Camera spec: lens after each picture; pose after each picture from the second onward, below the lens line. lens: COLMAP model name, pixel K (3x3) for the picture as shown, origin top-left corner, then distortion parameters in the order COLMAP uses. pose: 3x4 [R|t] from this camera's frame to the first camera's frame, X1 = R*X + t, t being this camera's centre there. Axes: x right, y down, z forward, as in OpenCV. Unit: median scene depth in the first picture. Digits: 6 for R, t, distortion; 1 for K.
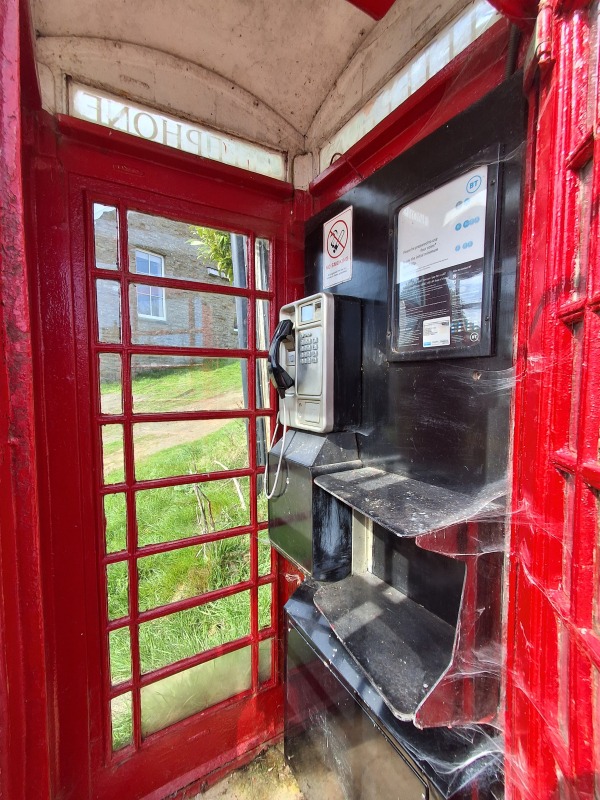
lens RADIAL K [[371.3, 0, 300.0], [0, 371.3, 400.0], [0, 0, 1]] dist [0.000198, 0.000007]
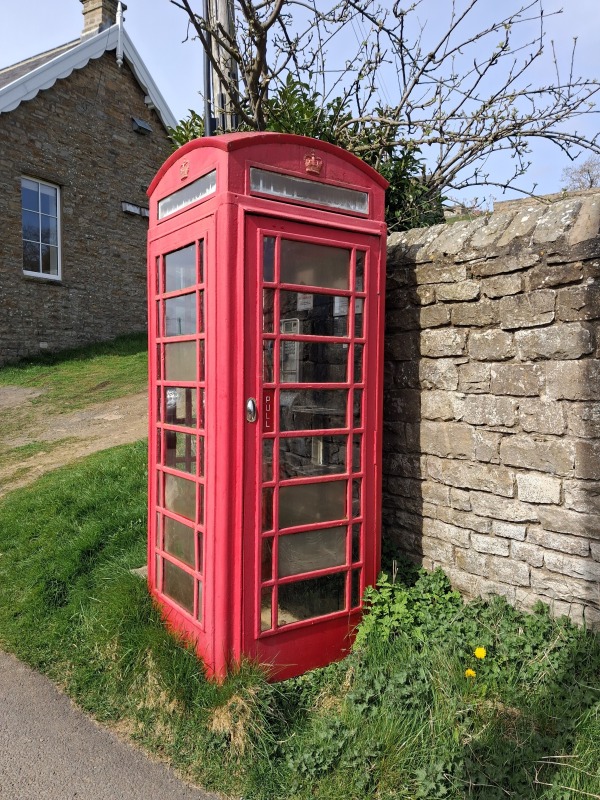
lens RADIAL K [[627.9, 0, 302.3], [0, 627.9, 402.7], [0, 0, 1]] dist [0.003113, -0.003965]
pose [[0.996793, 0.005428, 0.079841, -0.017307], [-0.005041, 0.999975, -0.005048, 0.017255], [-0.079866, 0.004630, 0.996795, -0.228197]]
